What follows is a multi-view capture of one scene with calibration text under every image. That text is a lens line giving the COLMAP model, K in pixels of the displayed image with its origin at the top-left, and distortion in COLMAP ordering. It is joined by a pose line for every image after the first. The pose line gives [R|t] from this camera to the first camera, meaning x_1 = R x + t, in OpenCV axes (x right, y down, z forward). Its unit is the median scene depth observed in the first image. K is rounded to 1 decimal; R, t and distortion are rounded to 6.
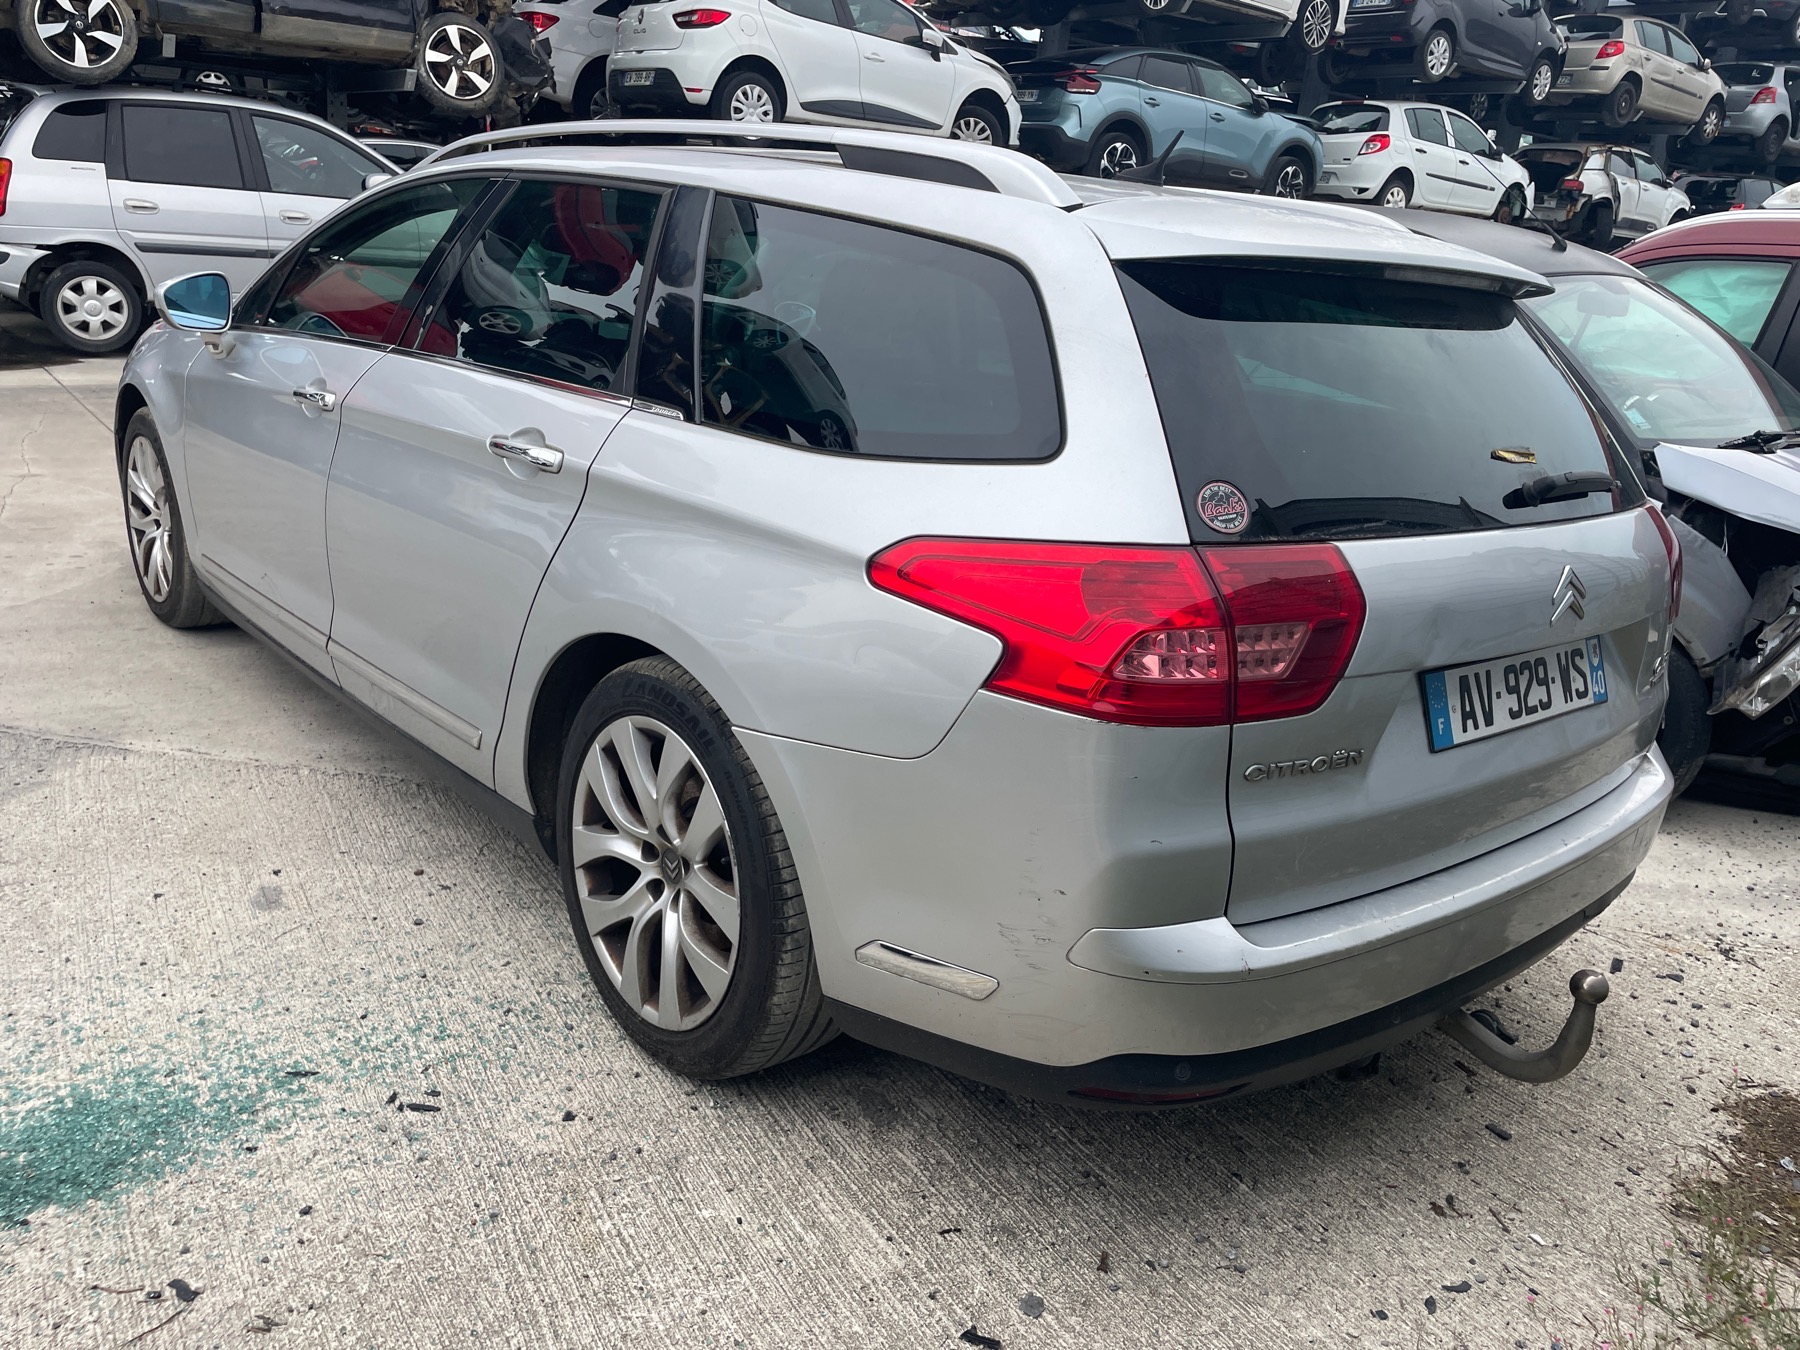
lens RADIAL K [[1366.6, 0, 888.4], [0, 1366.6, 677.8], [0, 0, 1]] dist [0.083304, -0.113134]
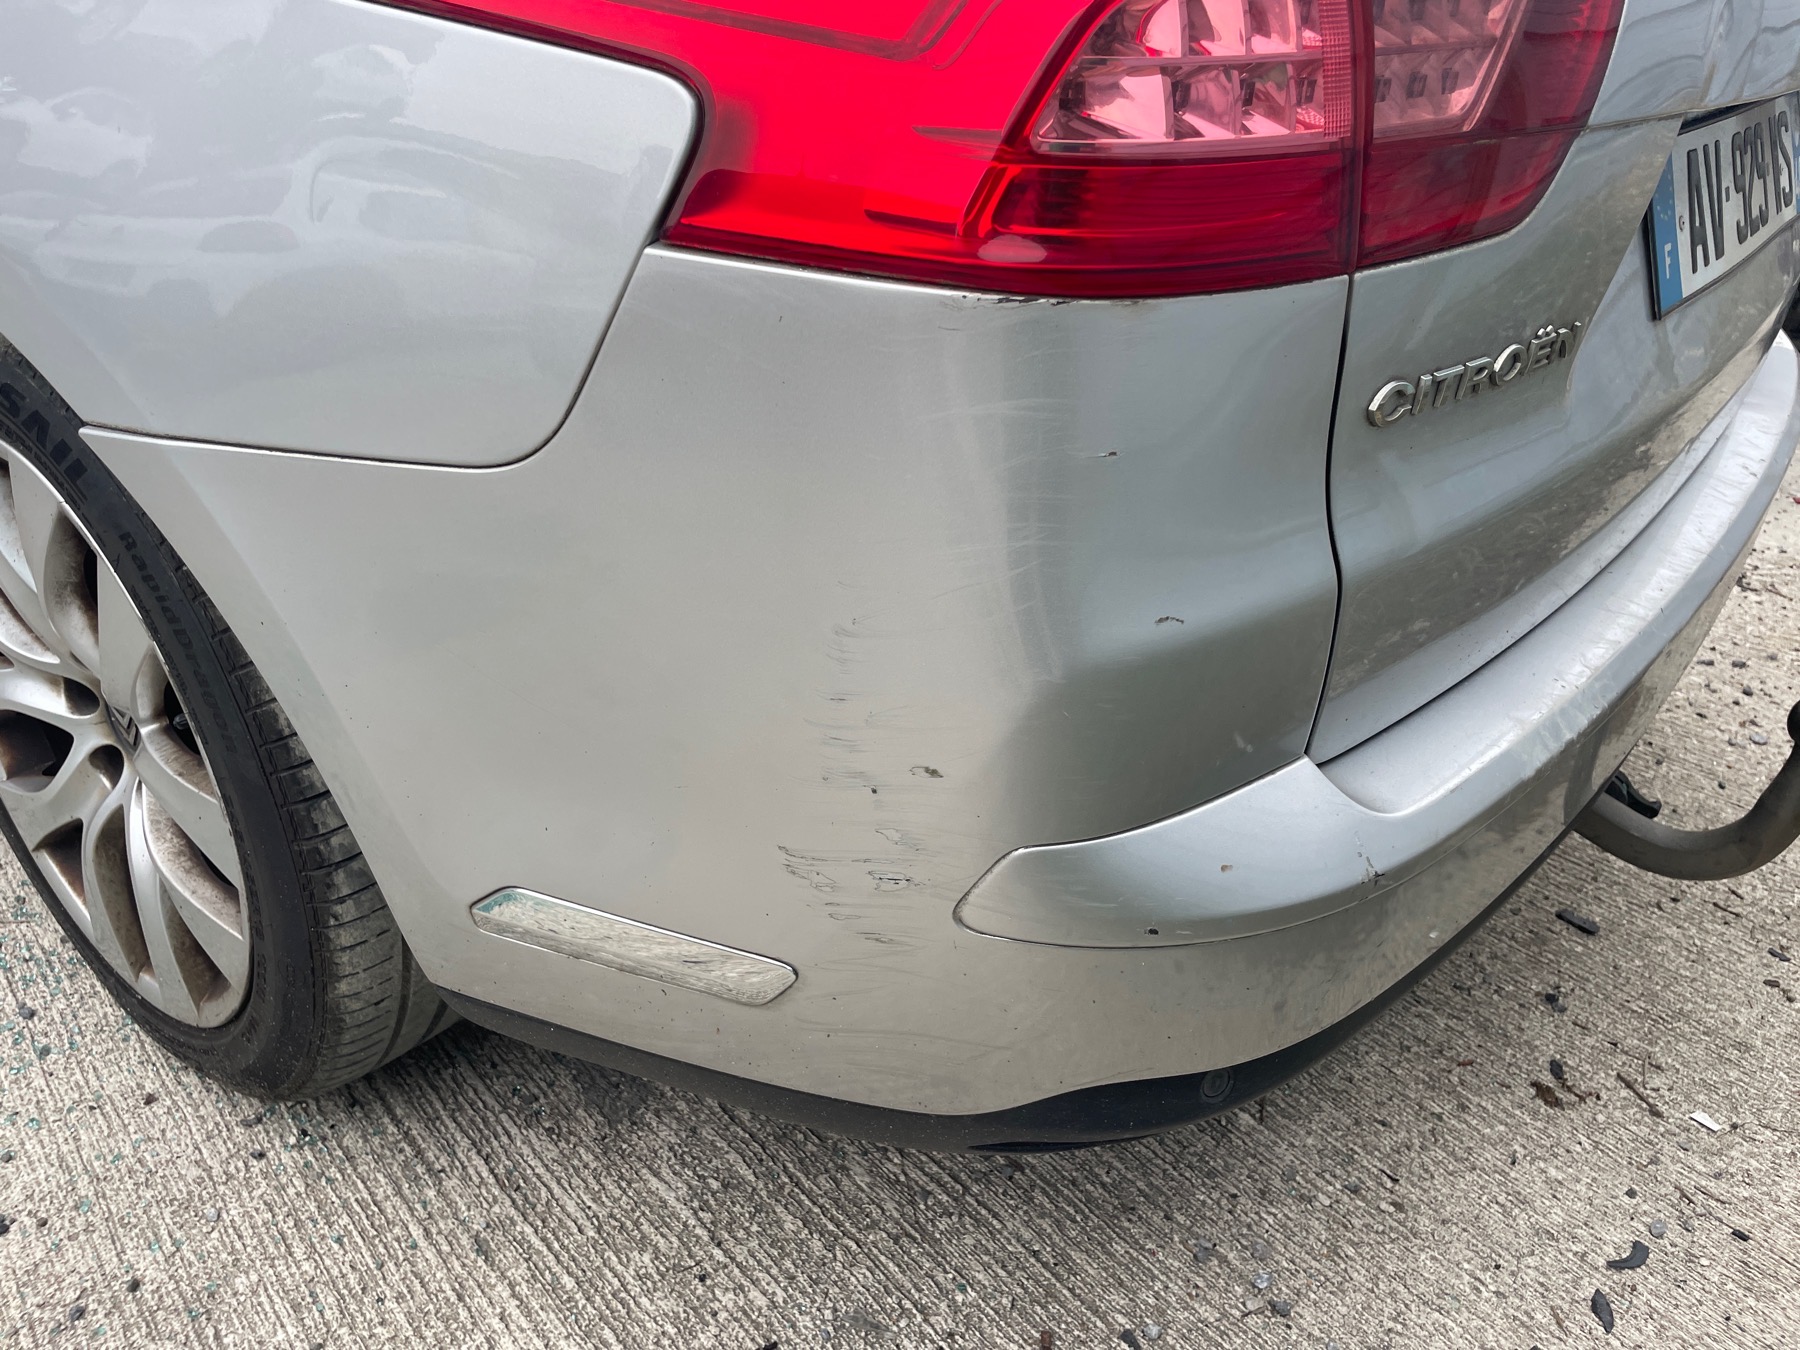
lens RADIAL K [[1366.6, 0, 884.7], [0, 1366.6, 679.2], [0, 0, 1]] dist [0.083304, -0.113134]
pose [[0.982133, -0.132684, 0.133451, 0.053025], [0.097317, 0.965056, 0.243305, 0.029313], [-0.161070, -0.225971, 0.960726, 0.515890]]
